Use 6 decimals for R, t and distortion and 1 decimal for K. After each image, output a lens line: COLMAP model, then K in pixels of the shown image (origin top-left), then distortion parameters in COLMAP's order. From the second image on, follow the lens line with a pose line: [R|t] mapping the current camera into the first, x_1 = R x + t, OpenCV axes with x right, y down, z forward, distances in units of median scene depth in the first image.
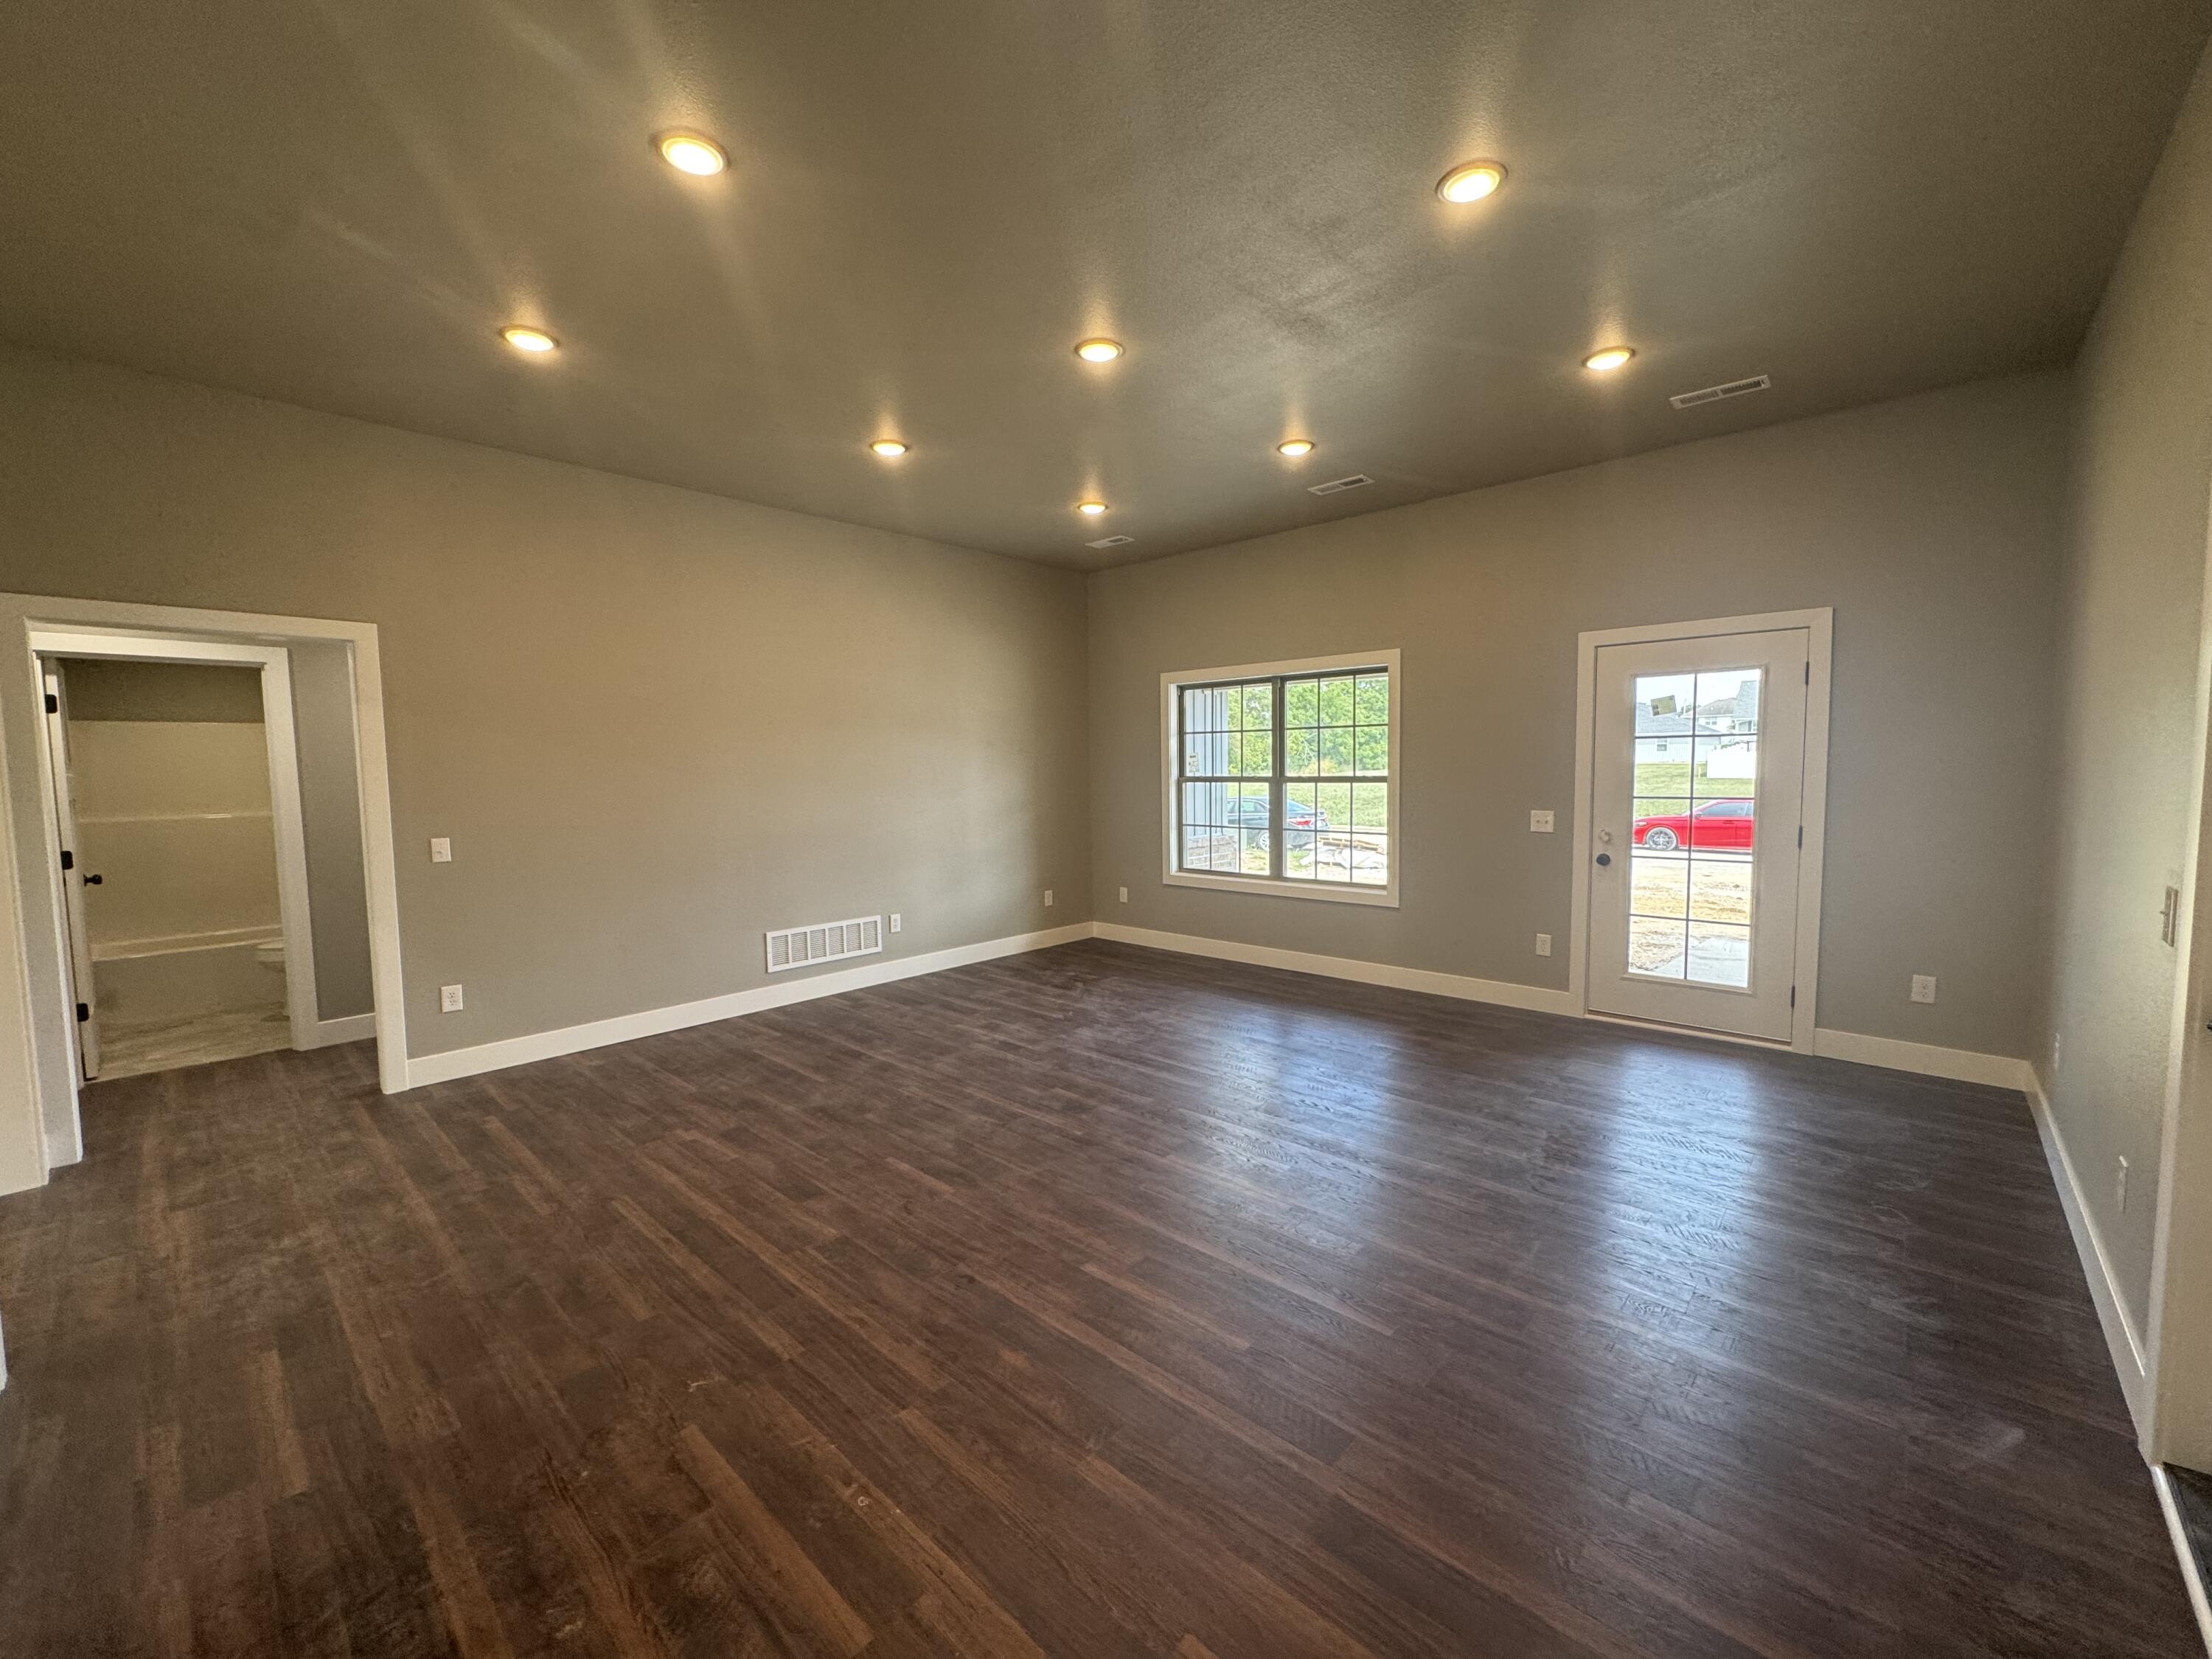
lens RADIAL K [[885.2, 0, 1106.1], [0, 885.2, 830.8], [0, 0, 1]] dist [-0.000287, 0.000244]
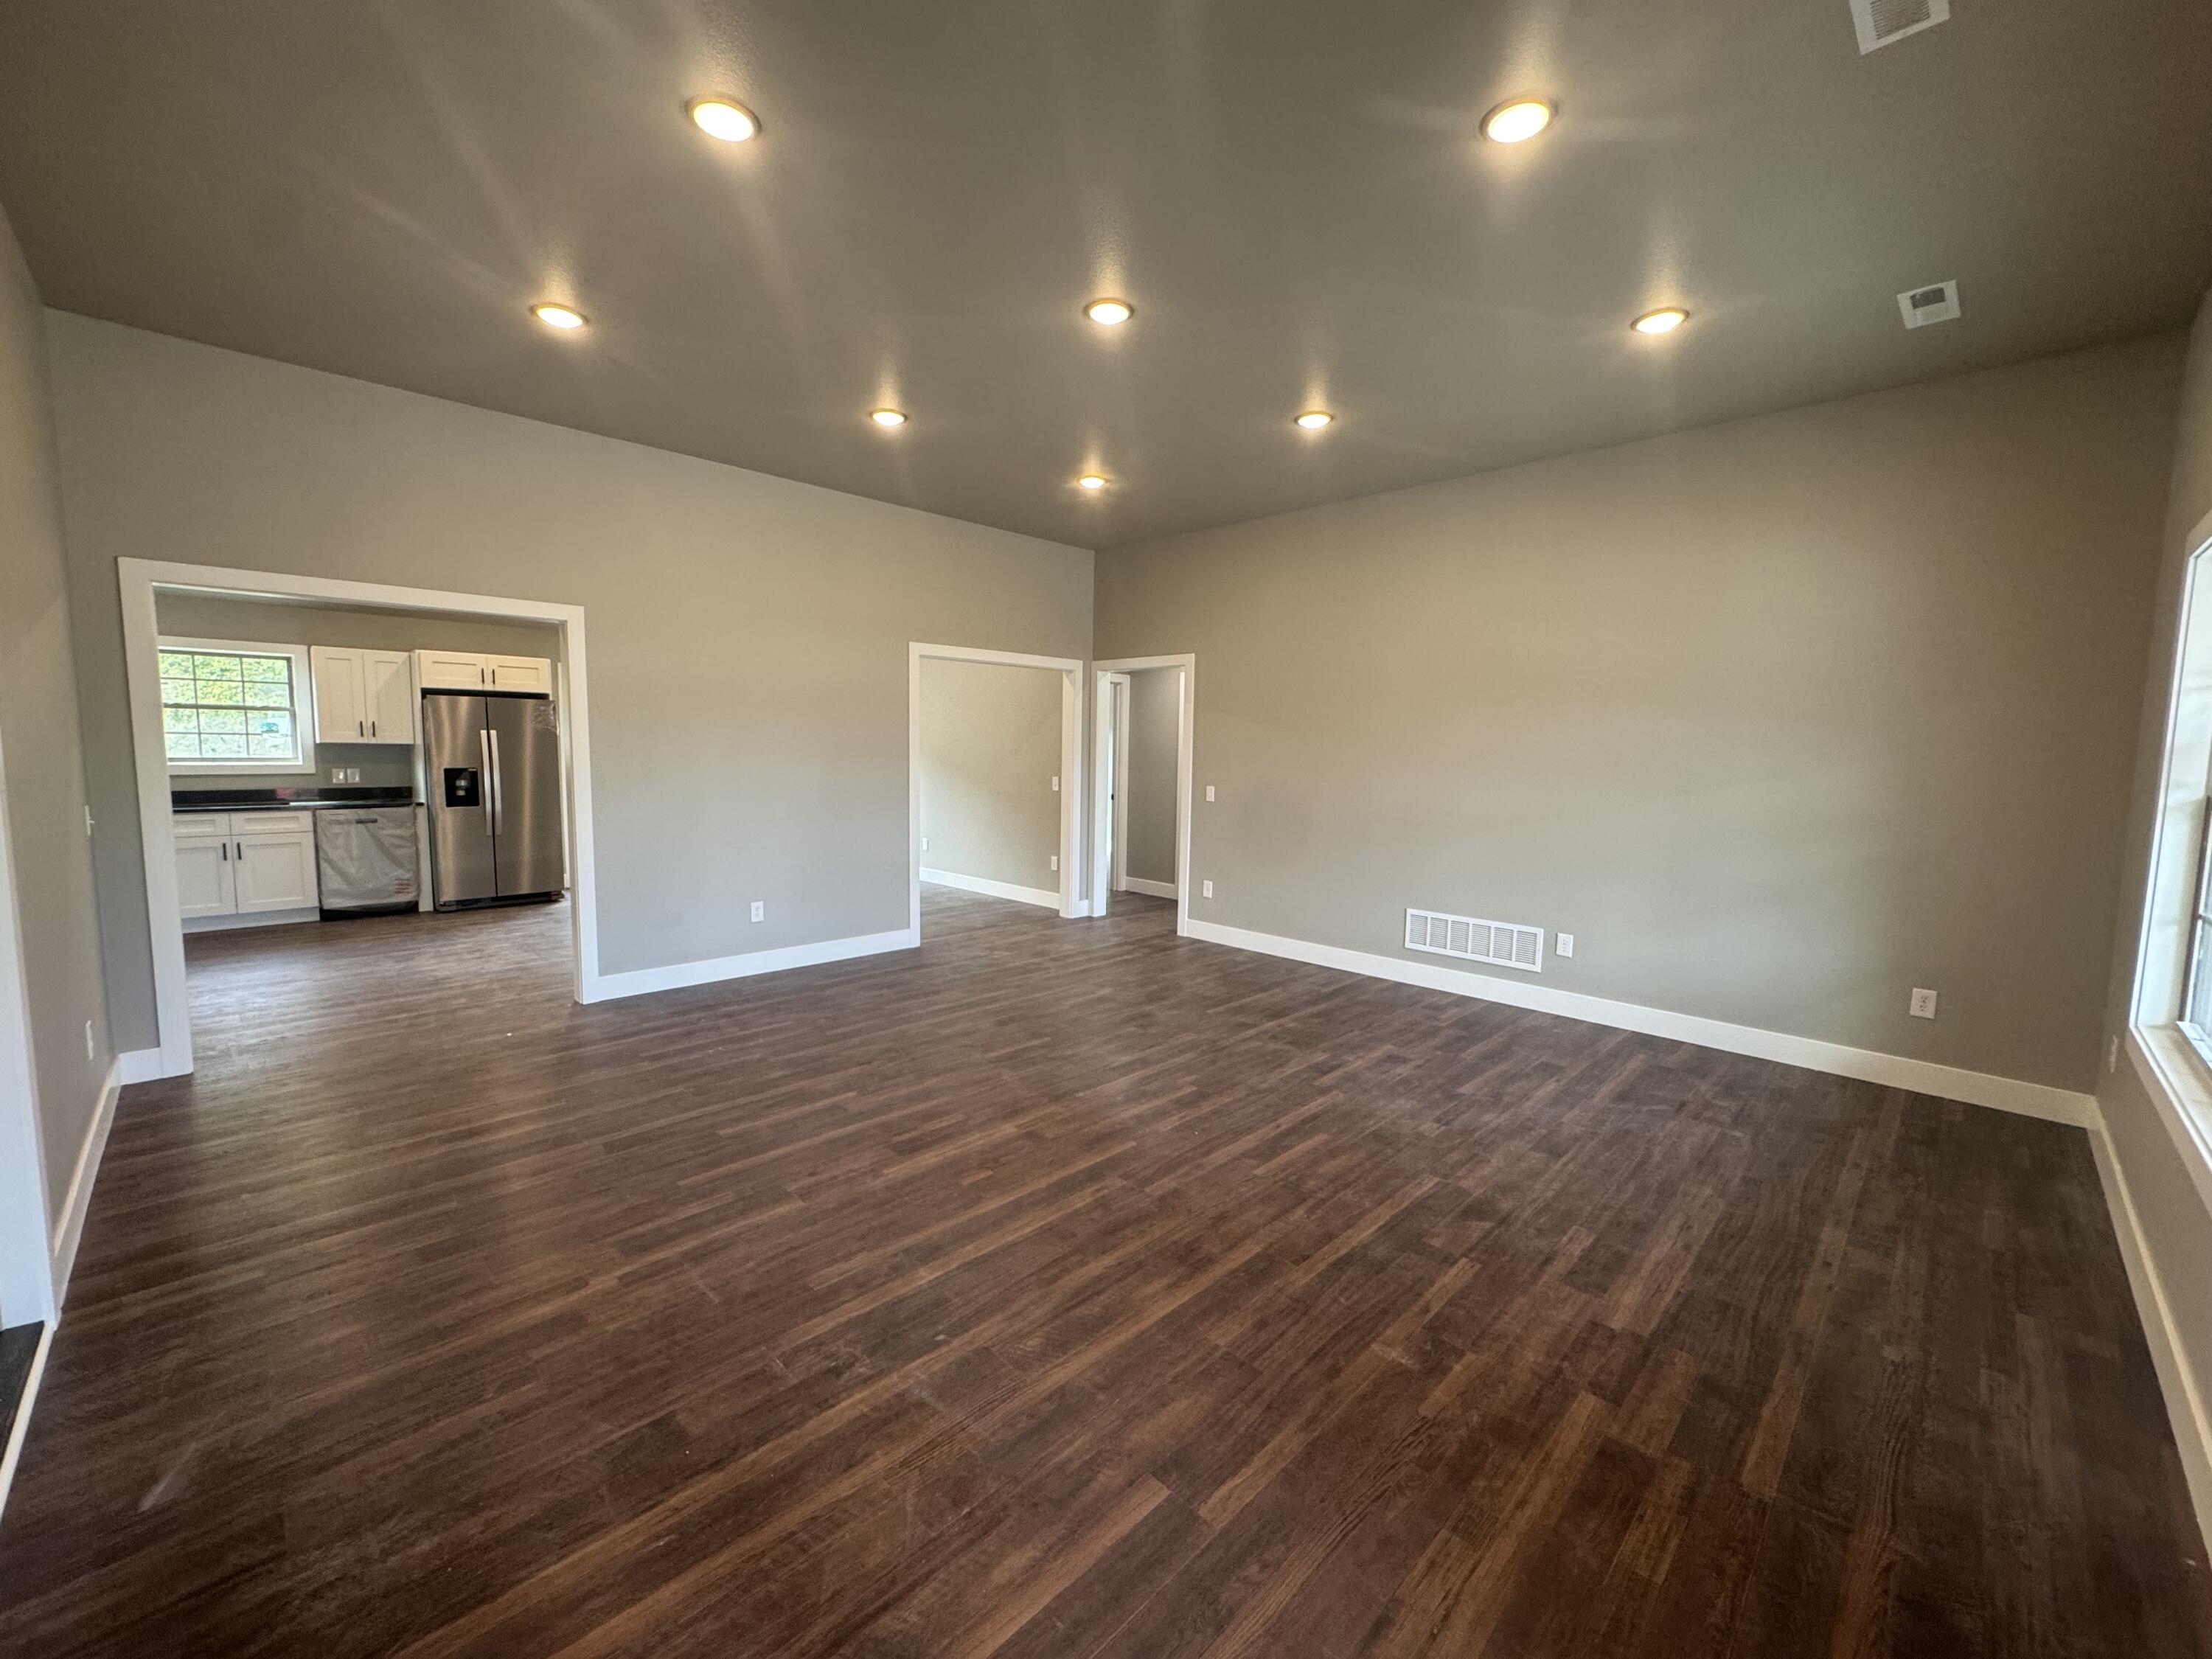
lens RADIAL K [[885.2, 0, 1107.9], [0, 885.2, 826.3], [0, 0, 1]] dist [-0.000287, 0.000244]
pose [[-0.039270, 0.105849, -0.993606, 0.742966], [-0.090791, 0.989882, 0.109041, -0.068721], [0.995095, 0.094493, -0.029263, 0.790412]]
